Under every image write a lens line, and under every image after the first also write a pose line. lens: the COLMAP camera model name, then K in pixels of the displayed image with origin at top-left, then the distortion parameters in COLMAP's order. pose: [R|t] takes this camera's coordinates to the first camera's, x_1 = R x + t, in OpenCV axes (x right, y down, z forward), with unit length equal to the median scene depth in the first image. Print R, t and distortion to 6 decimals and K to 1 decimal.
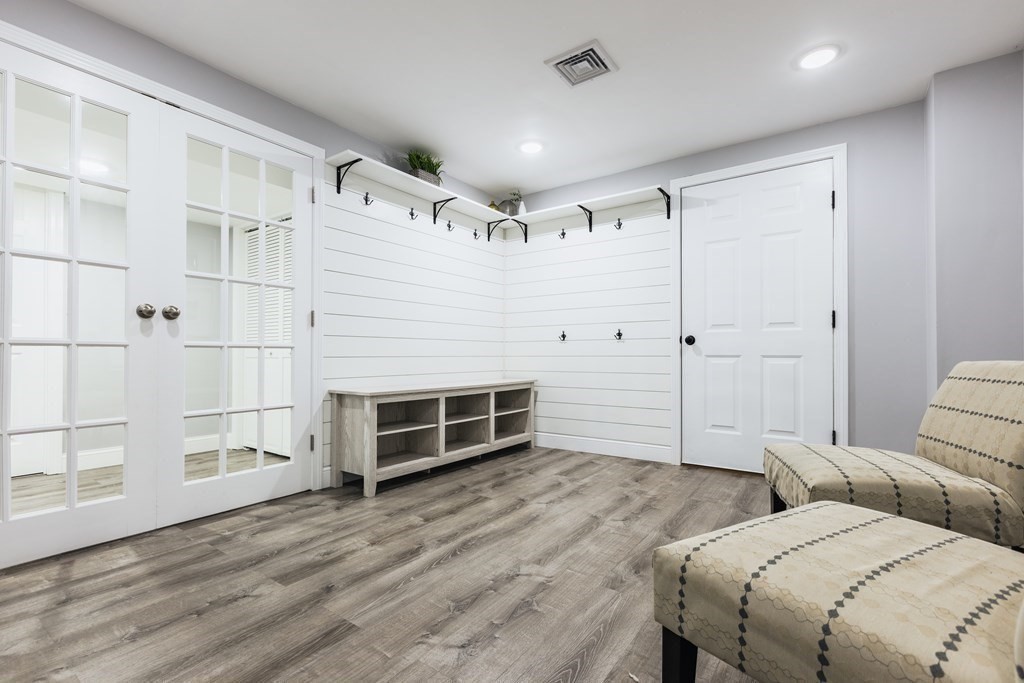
lens RADIAL K [[470.0, 0, 495.2], [0, 470.0, 336.9], [0, 0, 1]] dist [0.001194, 0.000153]
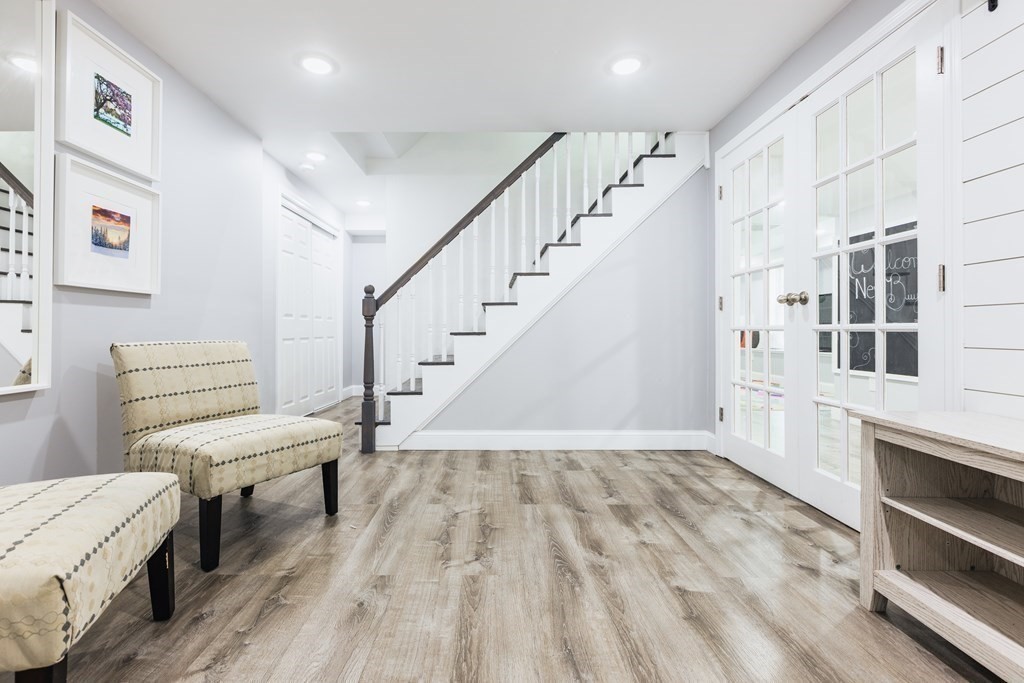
lens RADIAL K [[470.0, 0, 495.2], [0, 470.0, 336.9], [0, 0, 1]] dist [0.001194, 0.000153]
pose [[-0.803400, 0.006688, -0.595402, 0.554618], [0.018639, 0.999729, -0.013920, 0.044174], [0.595148, -0.022281, -0.803307, 1.675165]]
